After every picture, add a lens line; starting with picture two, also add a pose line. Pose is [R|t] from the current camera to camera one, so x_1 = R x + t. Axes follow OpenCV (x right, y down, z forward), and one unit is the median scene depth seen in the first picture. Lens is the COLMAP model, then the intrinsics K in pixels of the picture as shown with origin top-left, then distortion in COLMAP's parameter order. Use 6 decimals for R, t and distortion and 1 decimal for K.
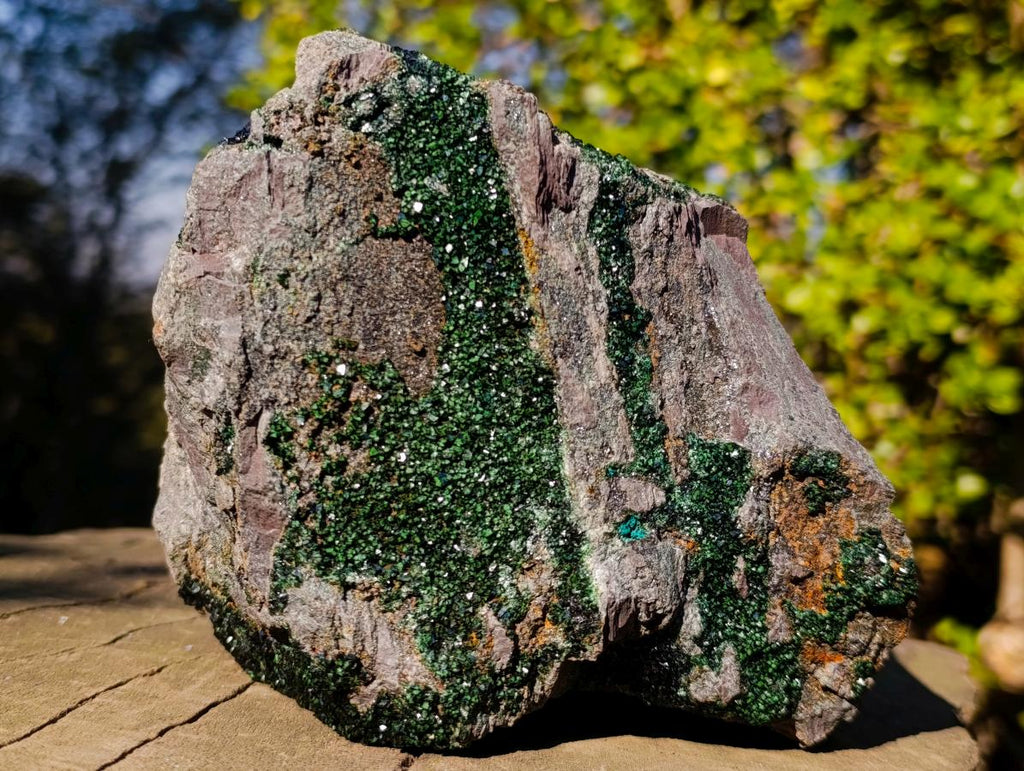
lens RADIAL K [[1486.5, 0, 511.8], [0, 1486.5, 357.9], [0, 0, 1]] dist [0.261376, -0.851589]
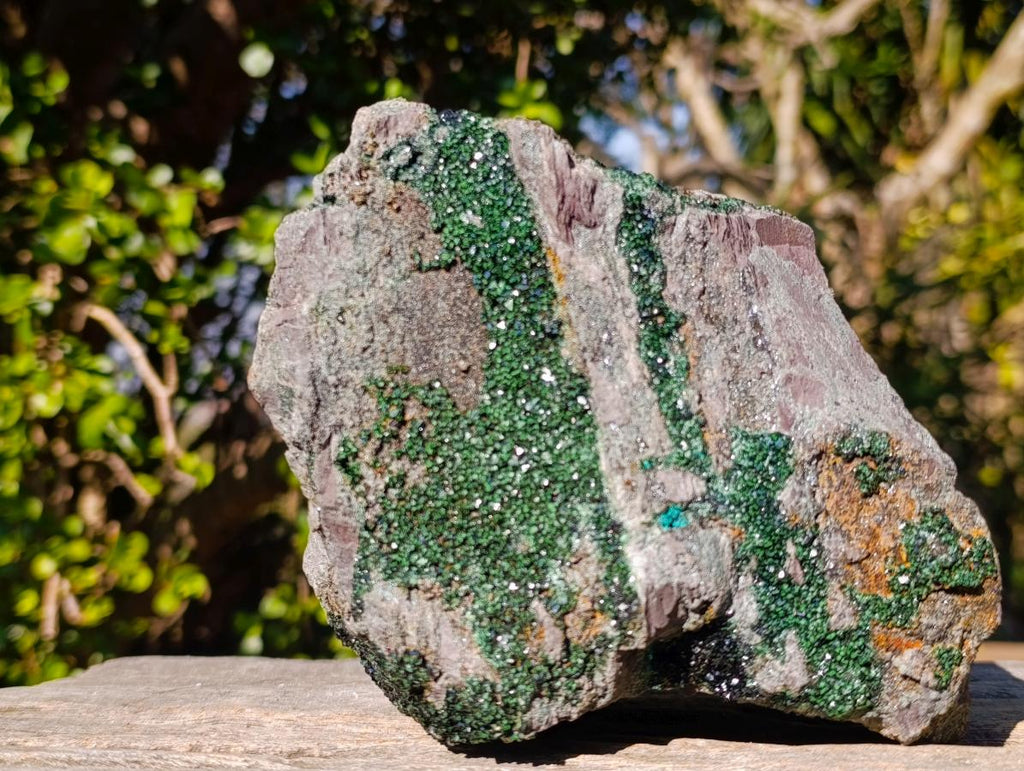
lens RADIAL K [[1486.5, 0, 511.8], [0, 1486.5, 357.9], [0, 0, 1]] dist [0.261376, -0.851589]
pose [[0.953600, -0.106643, -0.281556, 0.279516], [0.072332, 0.988926, -0.129589, 0.131431], [0.292257, 0.103210, 0.950754, -0.027175]]
